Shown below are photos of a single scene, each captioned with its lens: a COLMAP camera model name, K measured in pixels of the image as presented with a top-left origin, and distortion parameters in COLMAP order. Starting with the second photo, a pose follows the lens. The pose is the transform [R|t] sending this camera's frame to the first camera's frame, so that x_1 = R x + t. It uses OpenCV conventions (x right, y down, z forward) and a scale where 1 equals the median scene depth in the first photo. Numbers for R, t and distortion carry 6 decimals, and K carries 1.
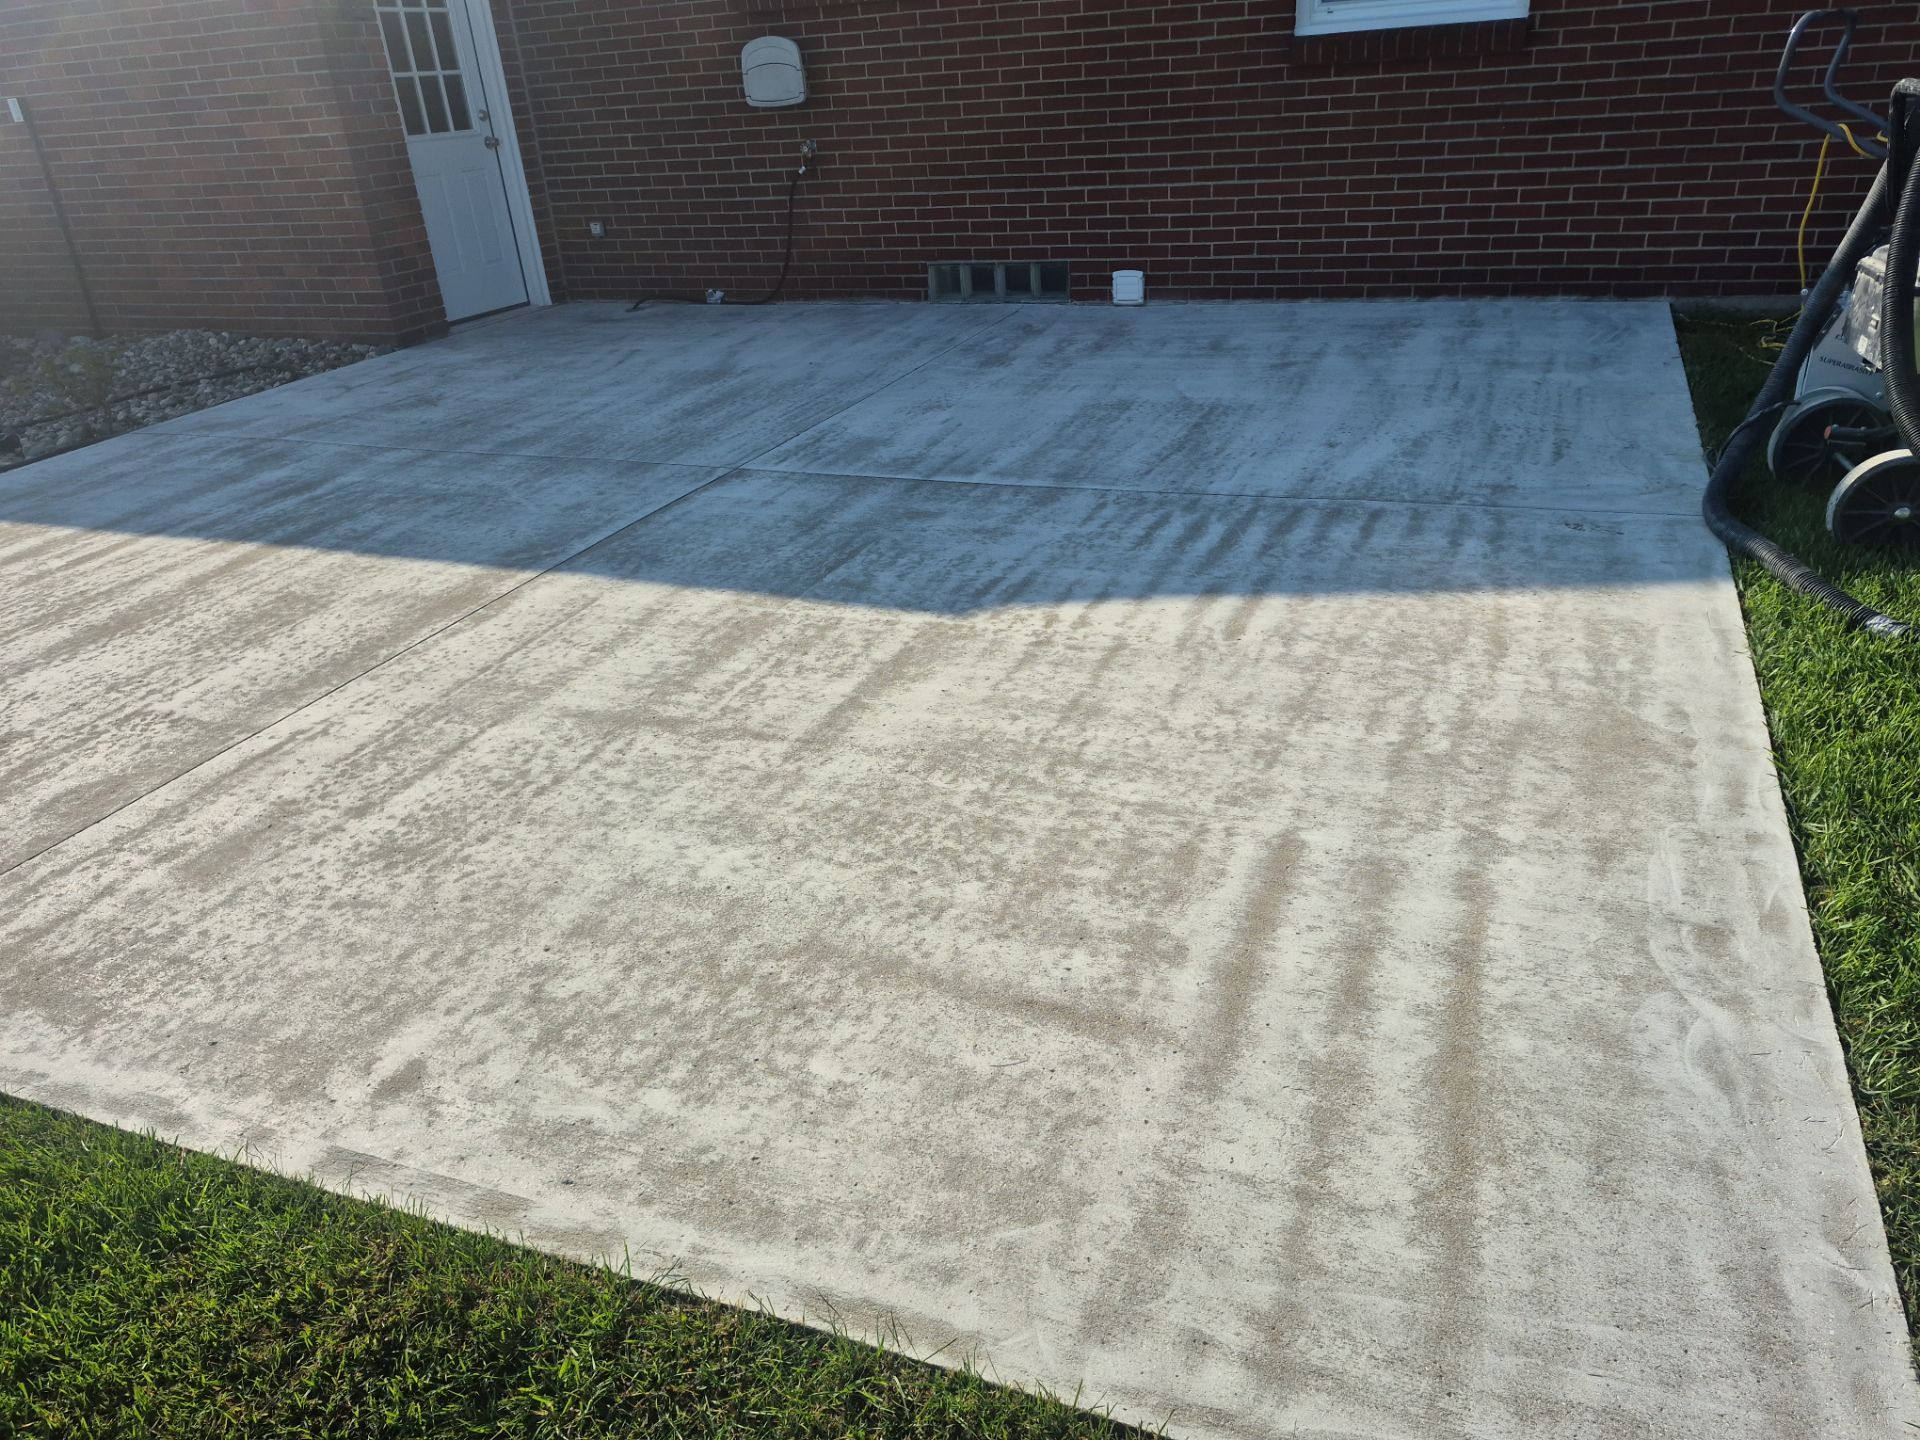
lens RADIAL K [[1316.4, 0, 987.7], [0, 1316.4, 721.3], [0, 0, 1]] dist [0.067155, -0.074561]
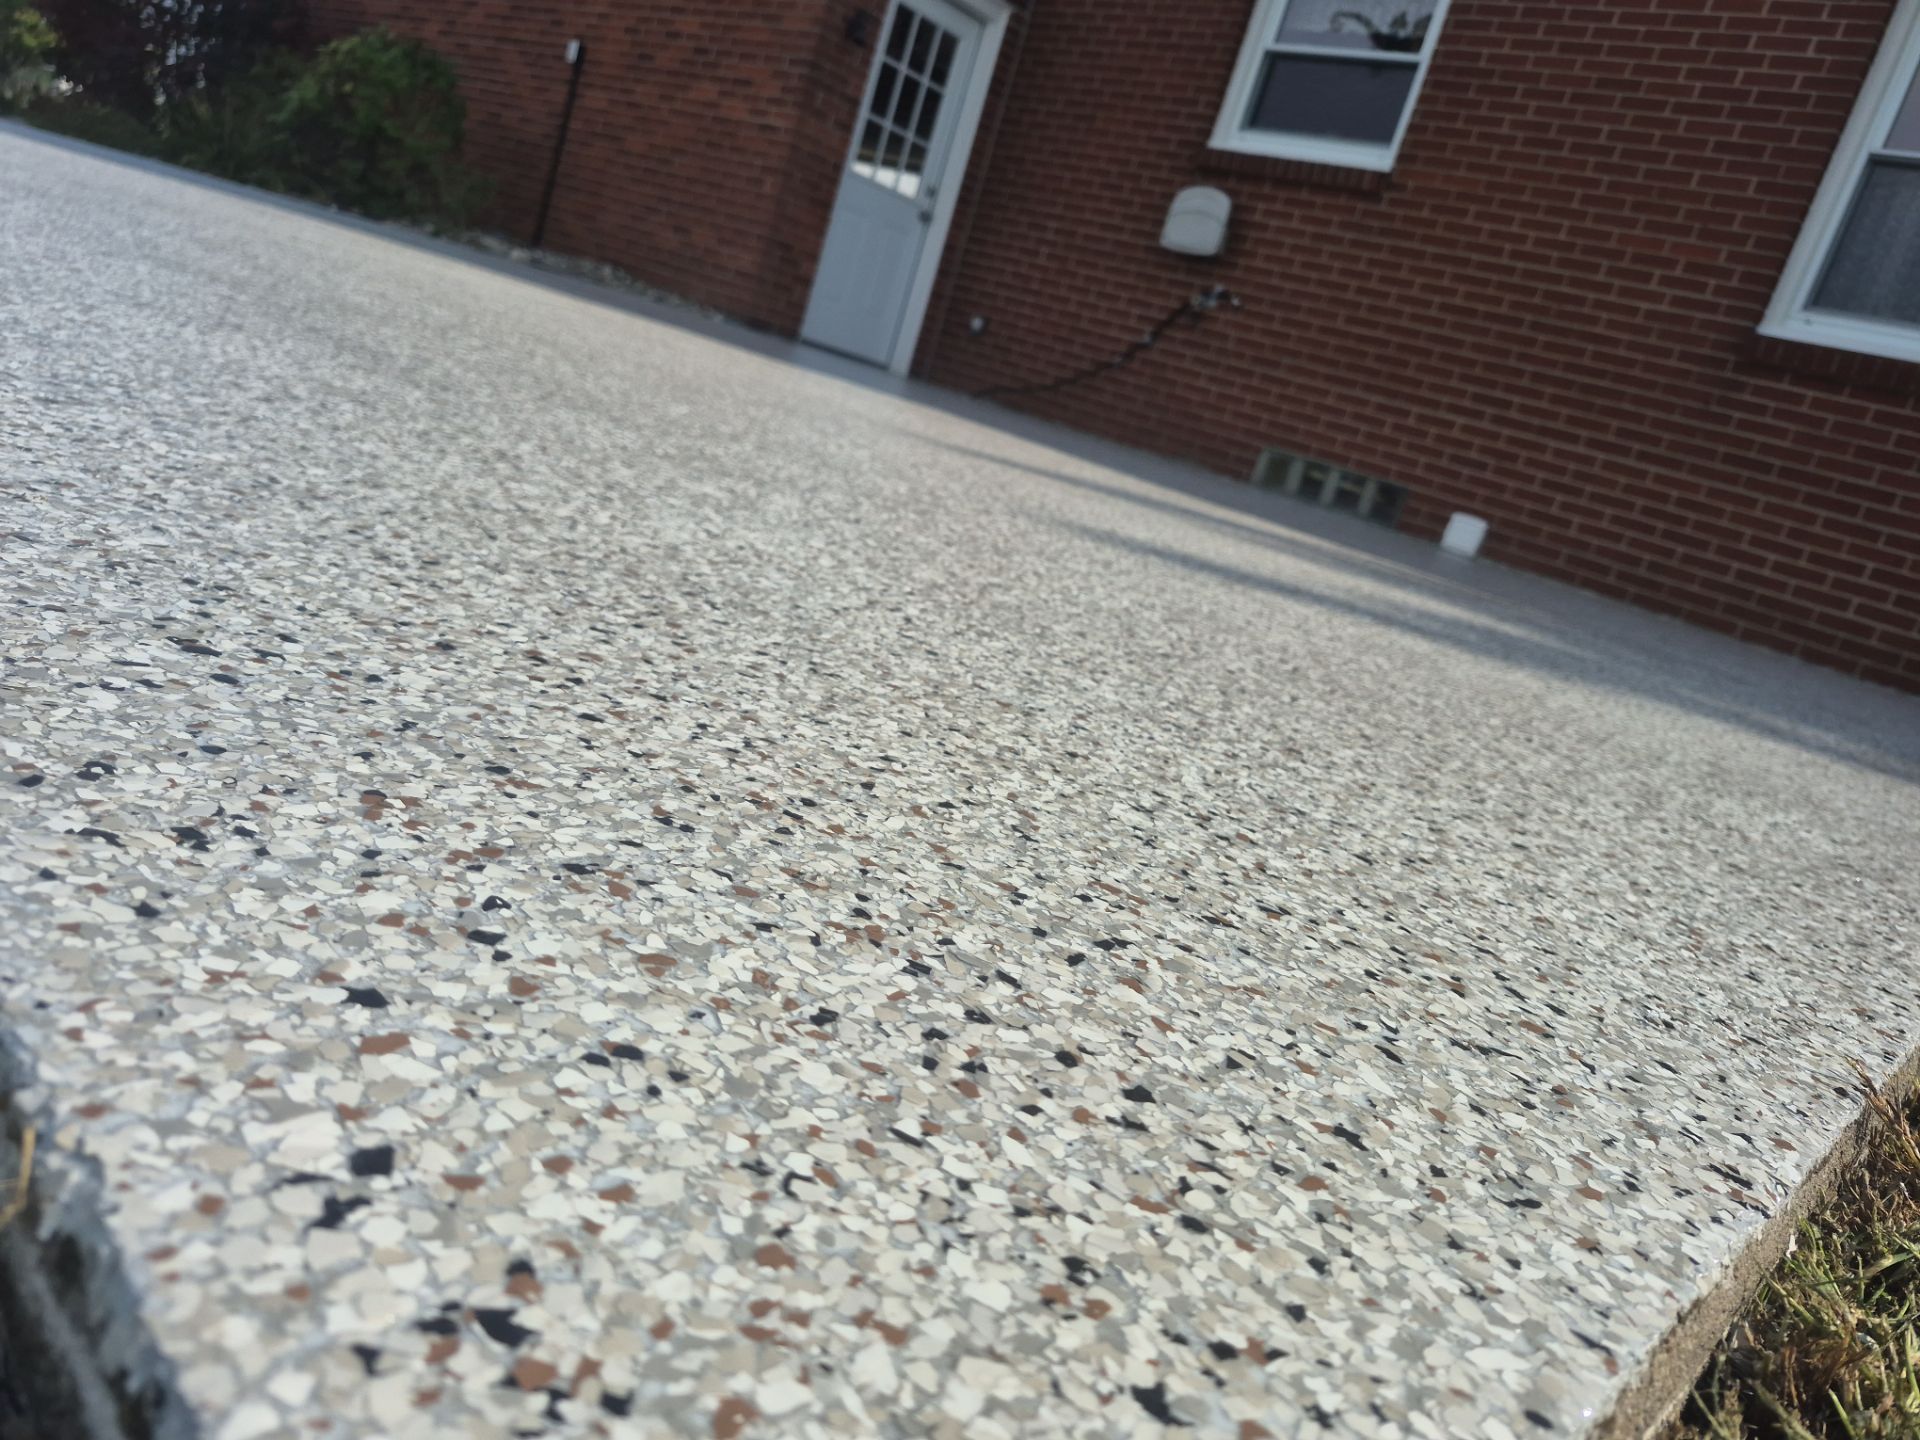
lens RADIAL K [[1361.6, 0, 953.6], [0, 1361.6, 714.4], [0, 0, 1]] dist [0.046169, -0.074353]
pose [[0.865705, 0.410679, -0.286176, 0.137534], [-0.472707, 0.858787, -0.197567, 0.121745], [0.164628, 0.306312, 0.937588, 0.160957]]
